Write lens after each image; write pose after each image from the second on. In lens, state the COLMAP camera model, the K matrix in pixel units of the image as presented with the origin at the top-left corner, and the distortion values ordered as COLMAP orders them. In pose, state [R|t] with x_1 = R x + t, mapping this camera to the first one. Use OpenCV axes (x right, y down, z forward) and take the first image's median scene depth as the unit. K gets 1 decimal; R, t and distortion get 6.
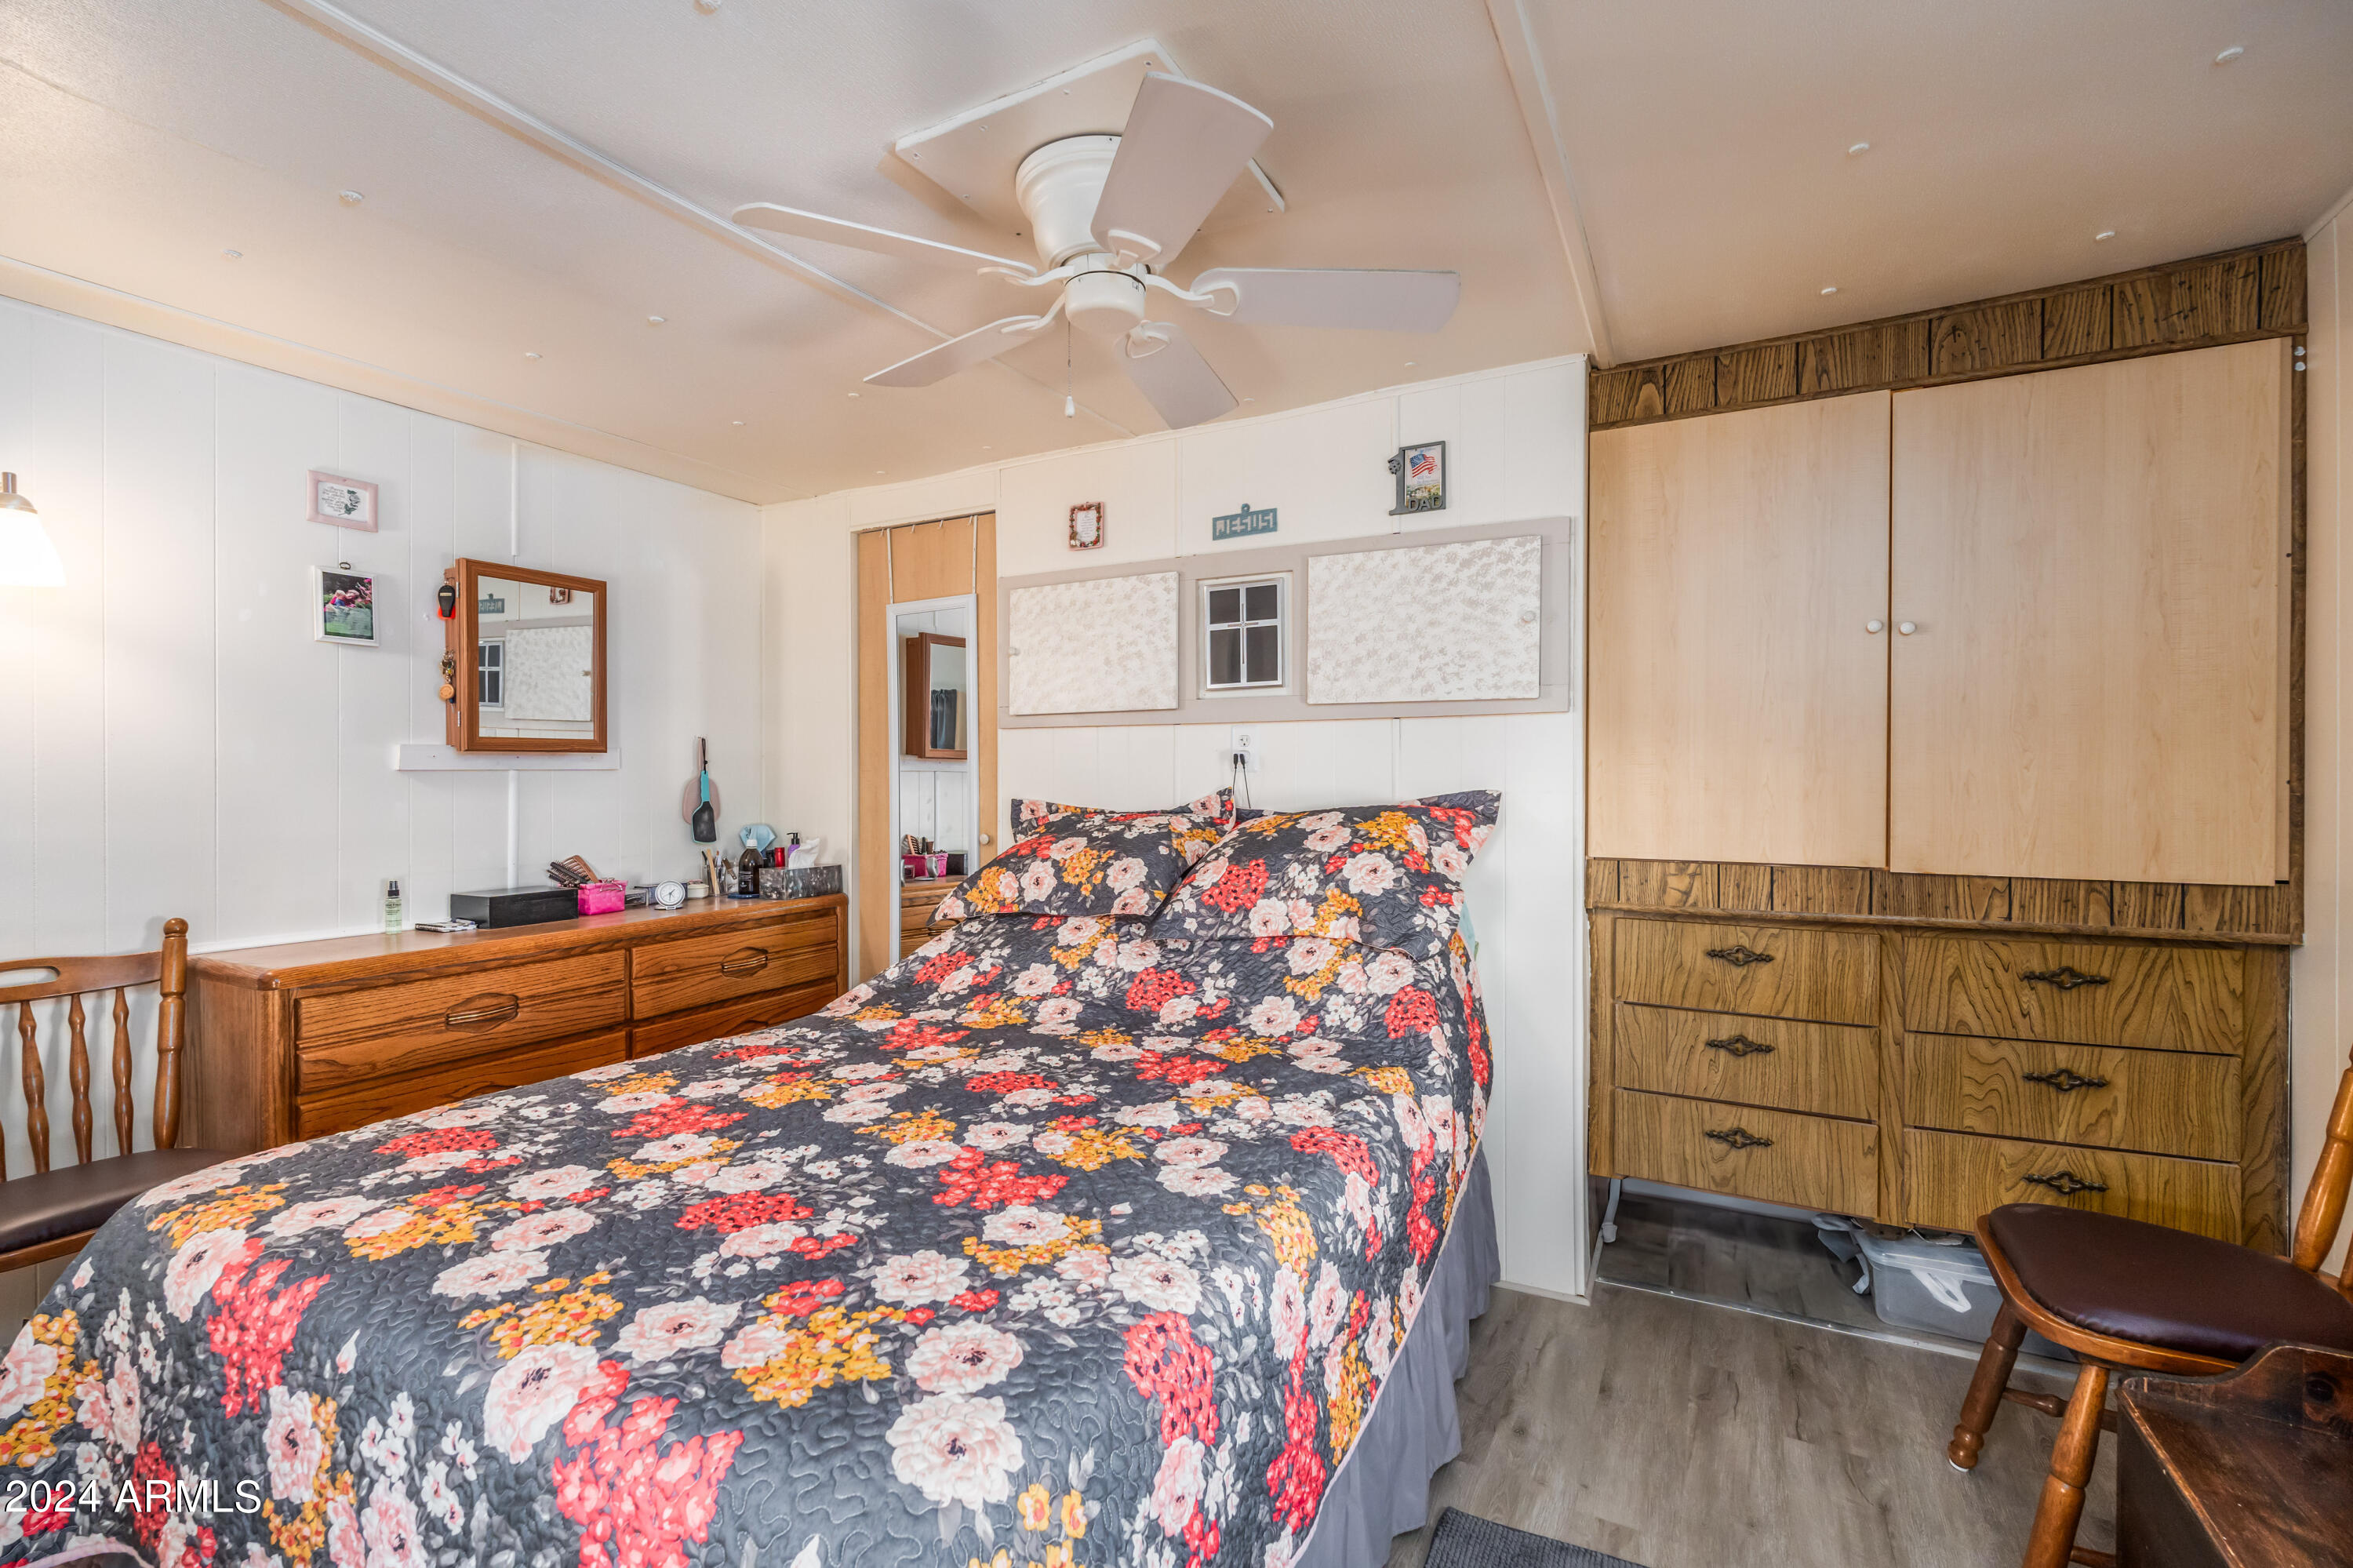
lens RADIAL K [[1023.0, 0, 1166.5], [0, 1023.0, 784.3], [0, 0, 1]] dist [-0.002563, -0.000249]
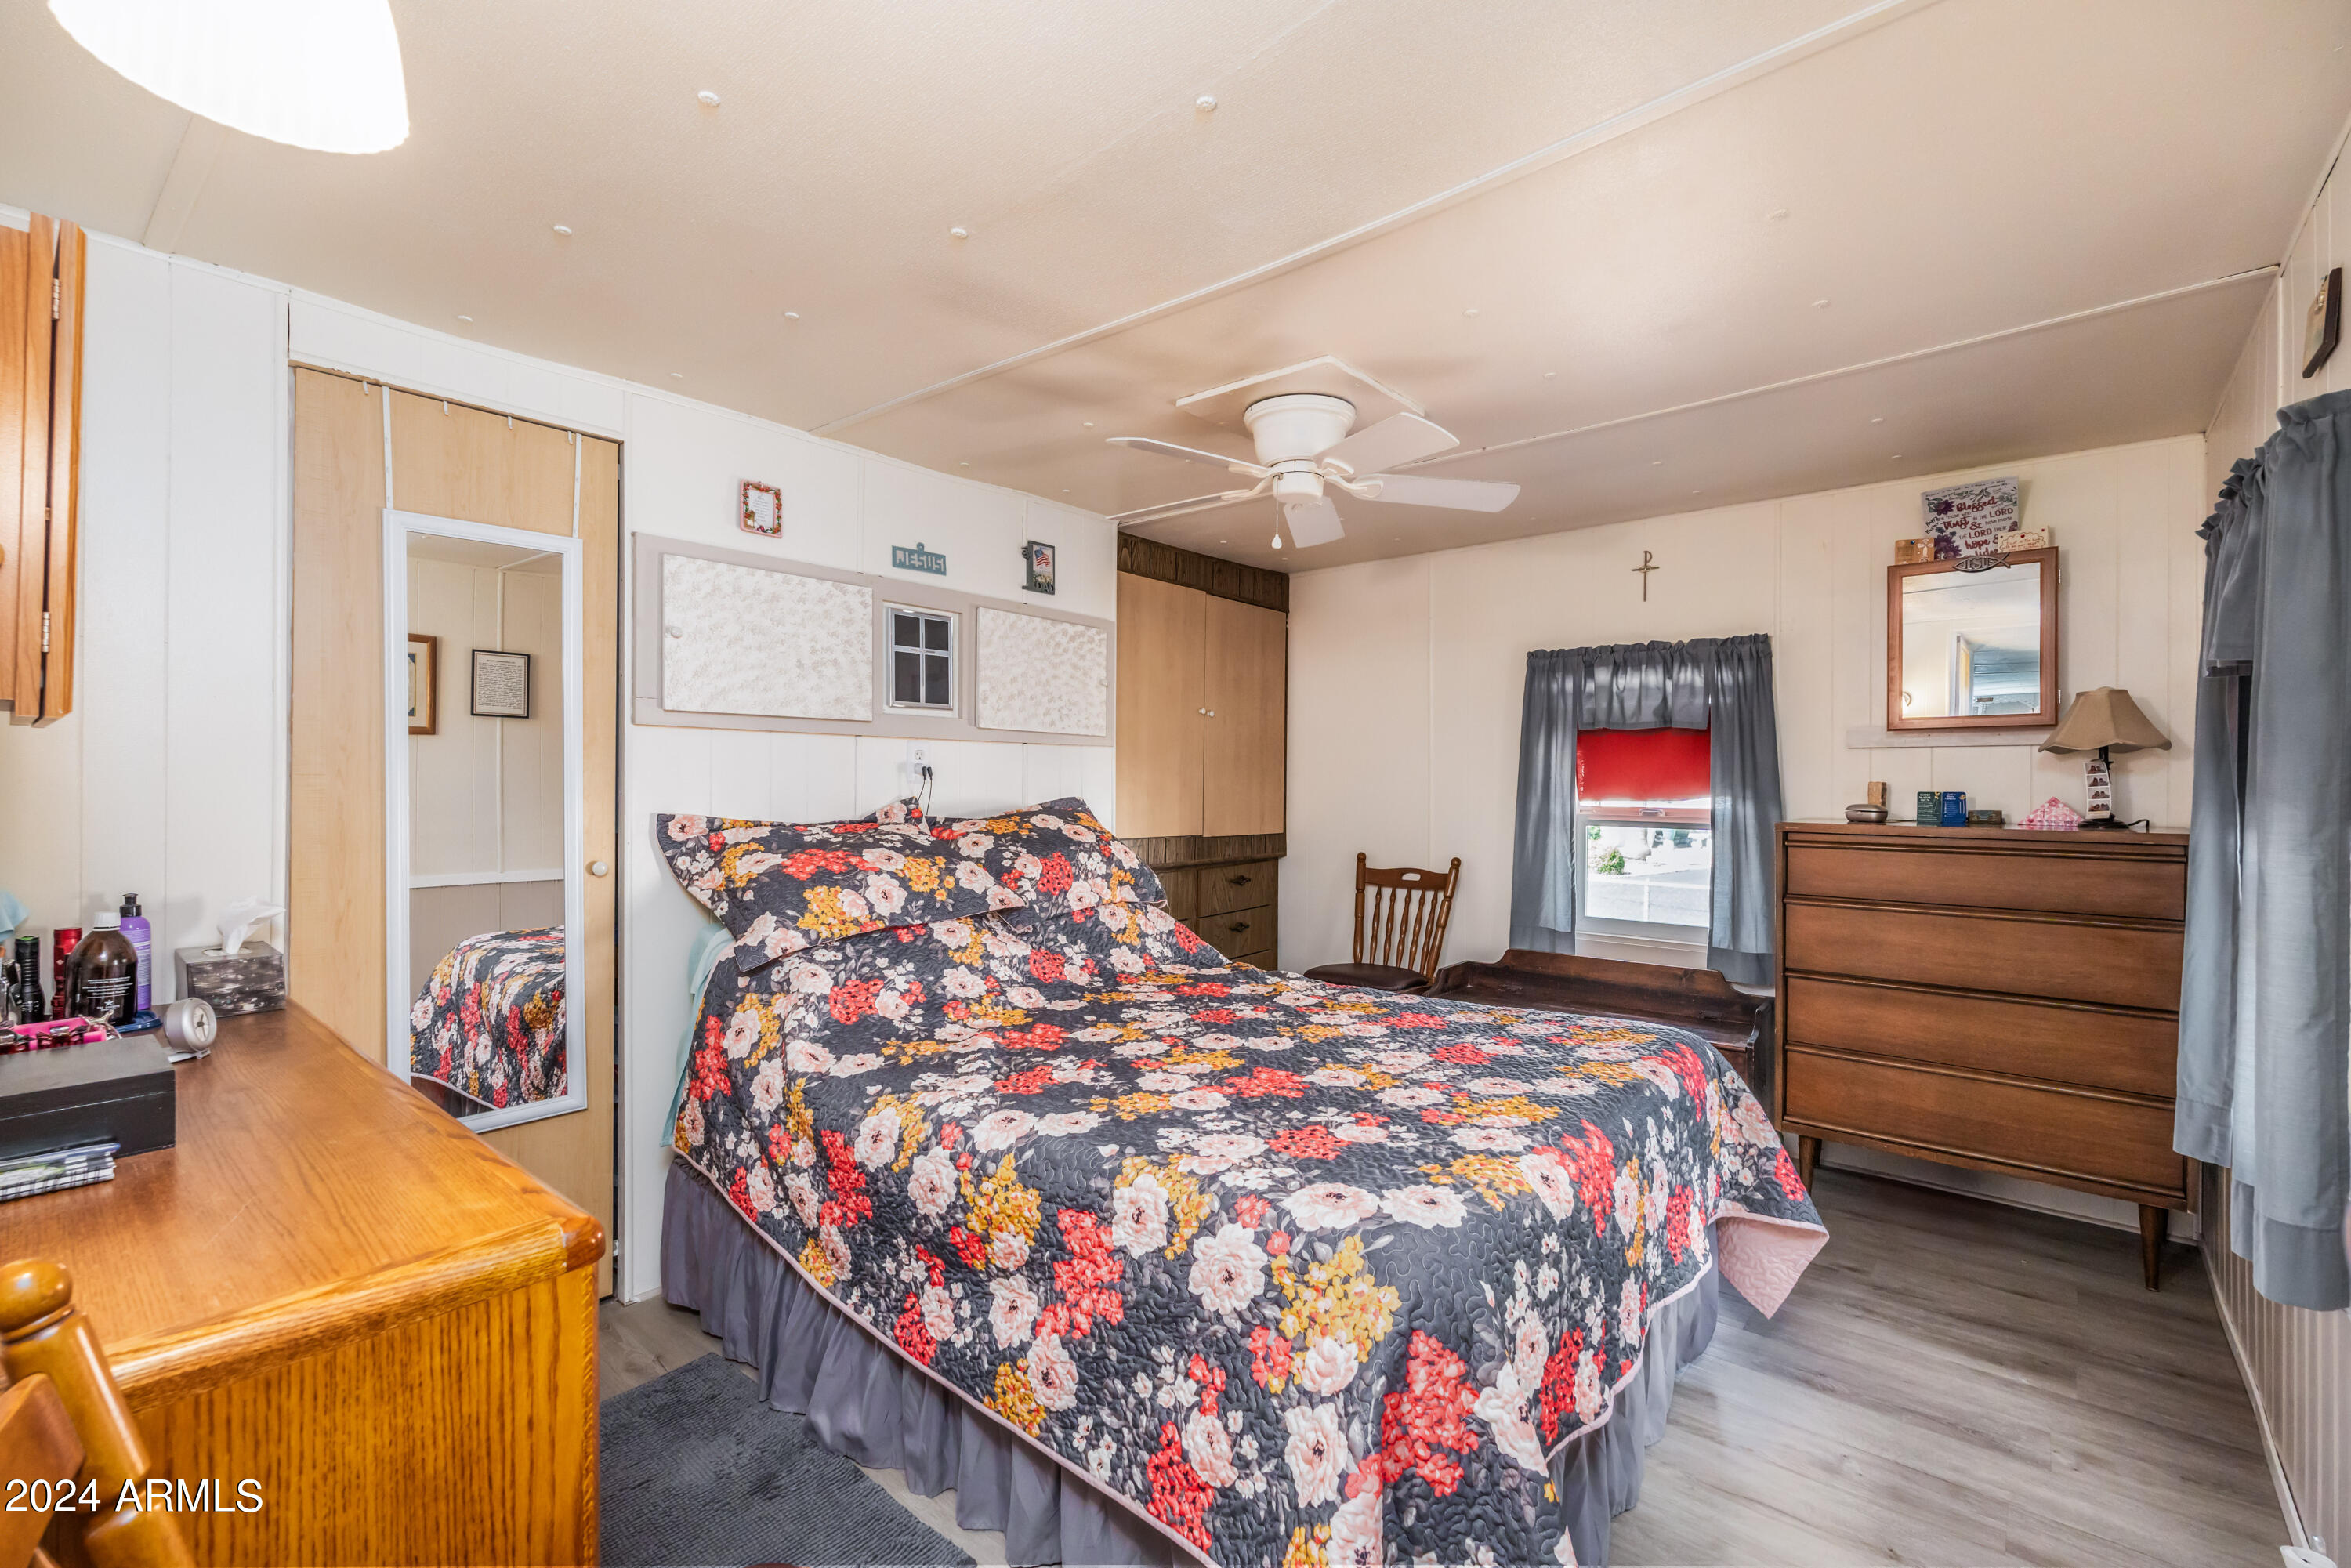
lens RADIAL K [[1022.0, 0, 1166.2], [0, 1022.0, 786.7], [0, 0, 1]] dist [-0.002563, -0.000249]
pose [[0.222458, 0.002502, 0.974939, -0.998705], [0.003665, 0.999987, -0.003402, -0.003424], [-0.974935, 0.004330, 0.222446, 0.517140]]
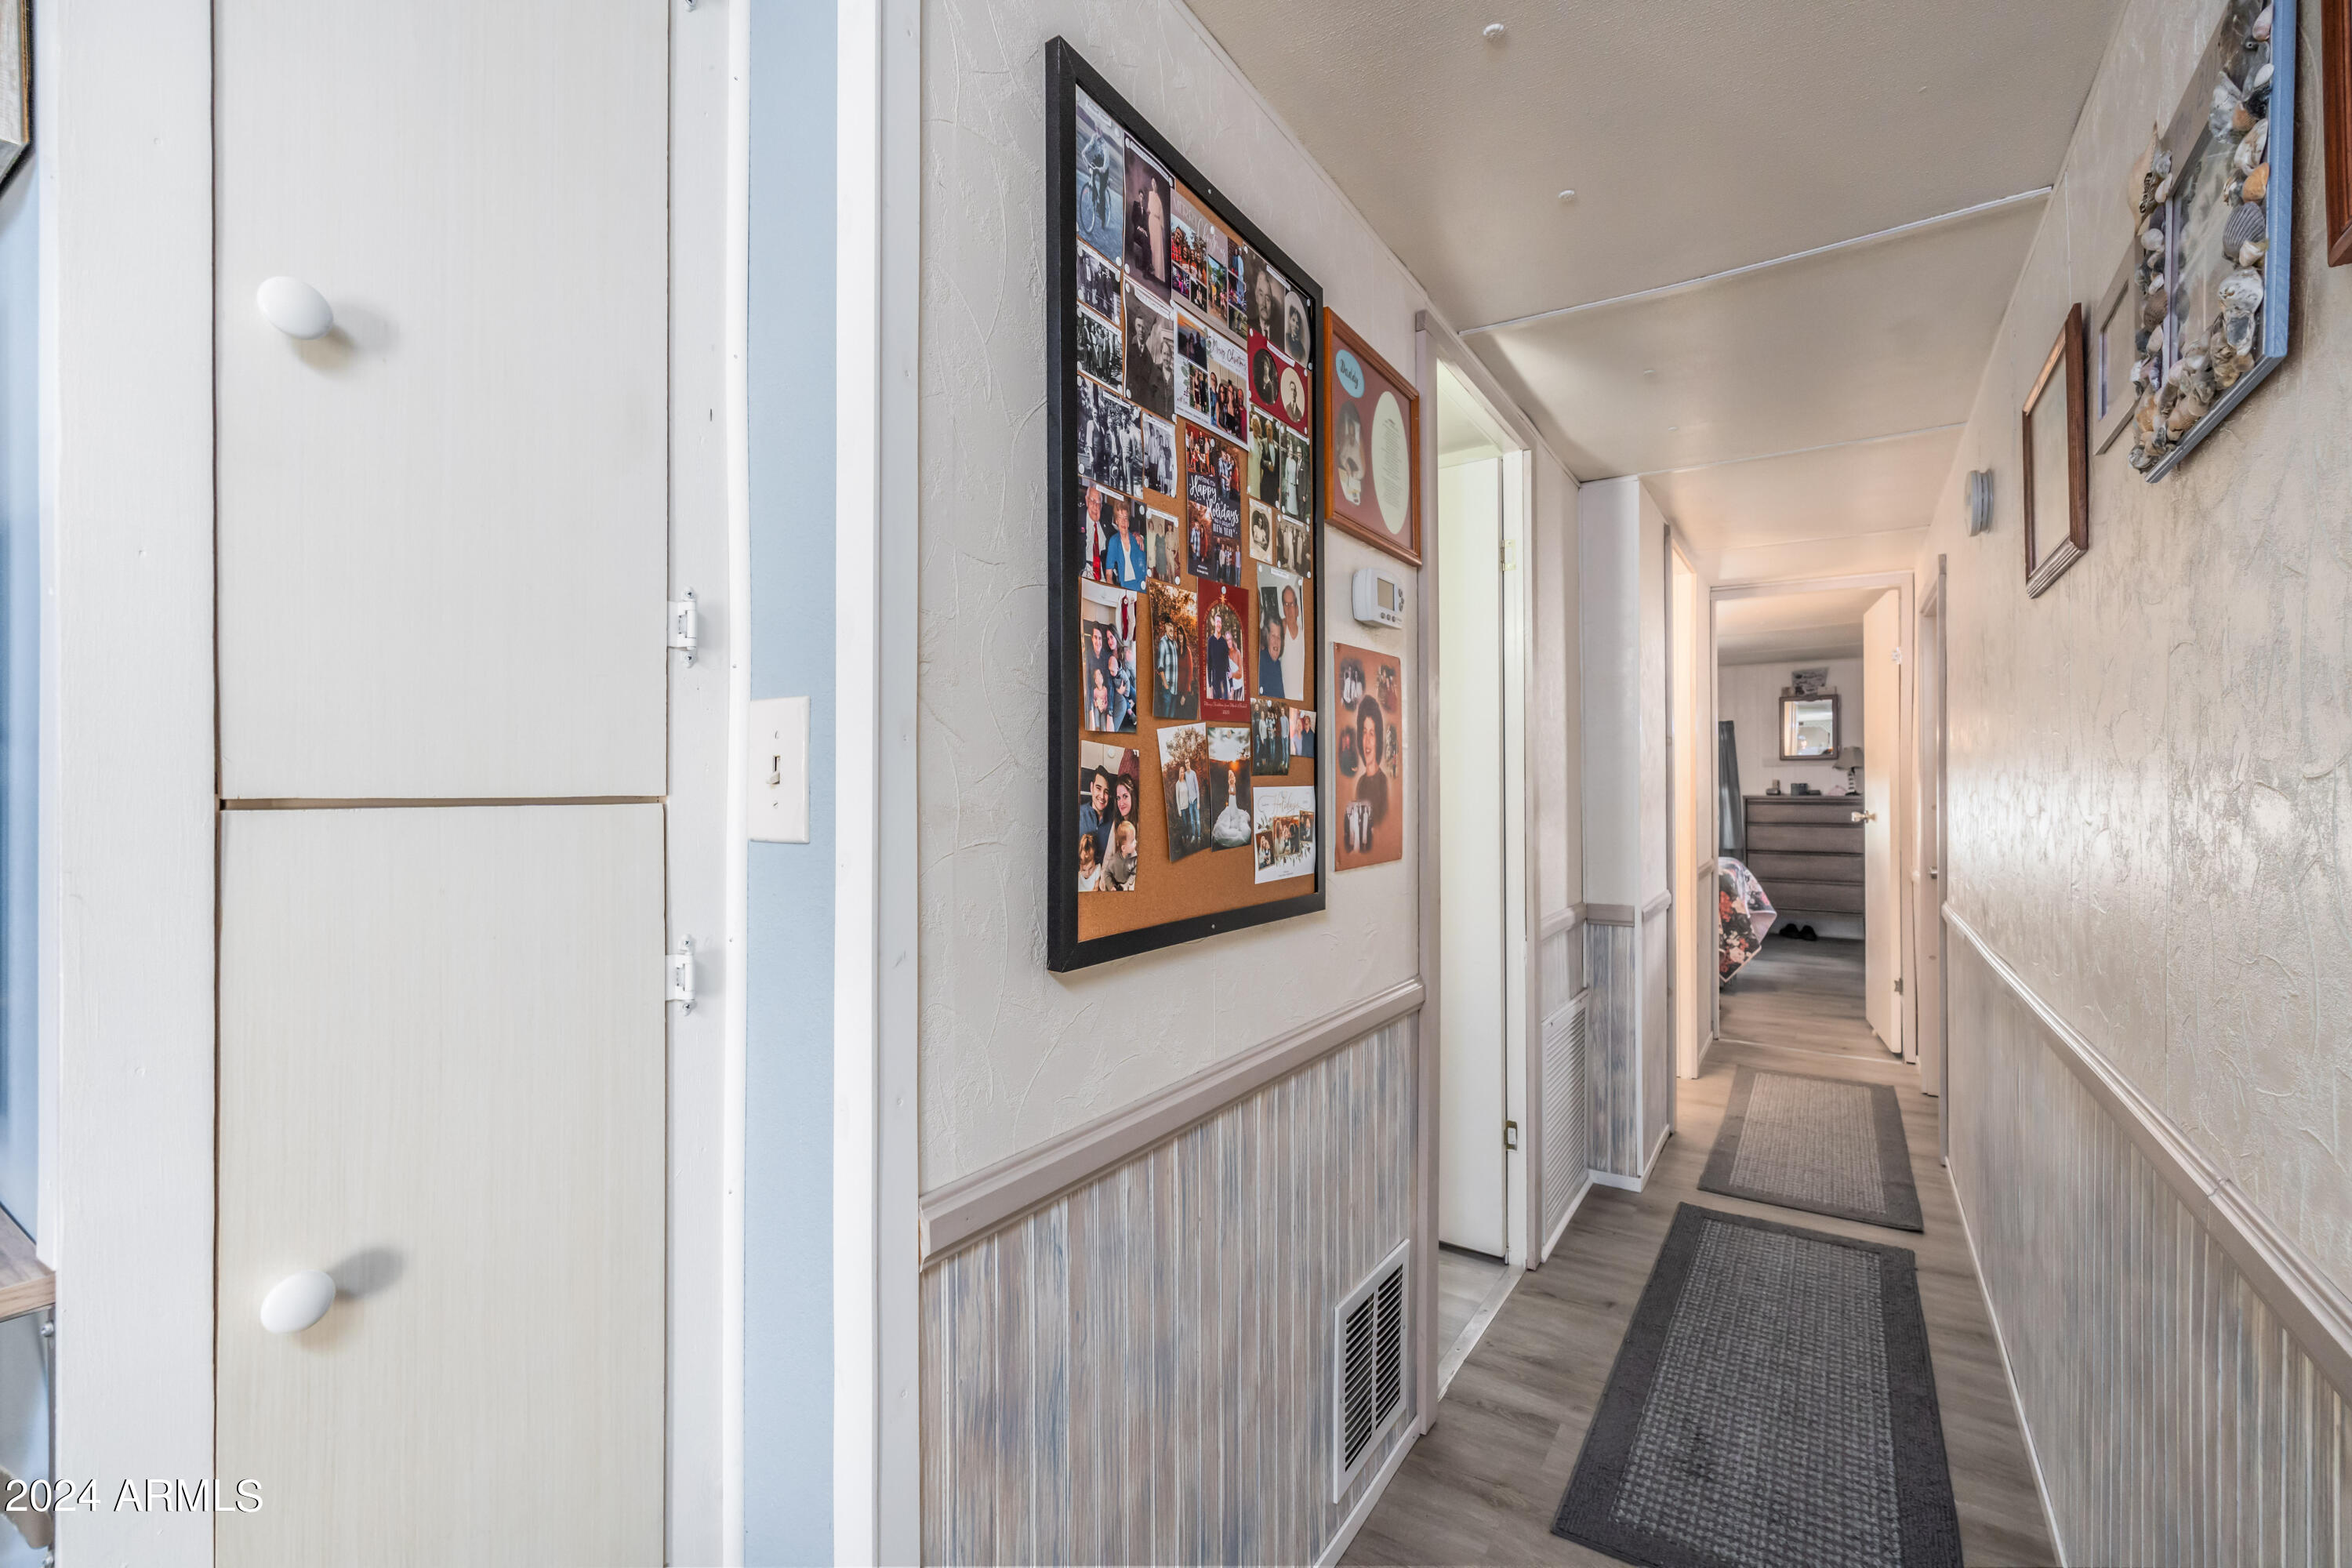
lens RADIAL K [[1022.5, 0, 1172.9], [0, 1022.5, 787.6], [0, 0, 1]] dist [-0.002563, -0.000249]
pose [[0.080824, 0.008499, 0.996692, -2.177078], [0.006981, 0.999934, -0.009093, 0.017097], [-0.996704, 0.007693, 0.080759, 1.158822]]
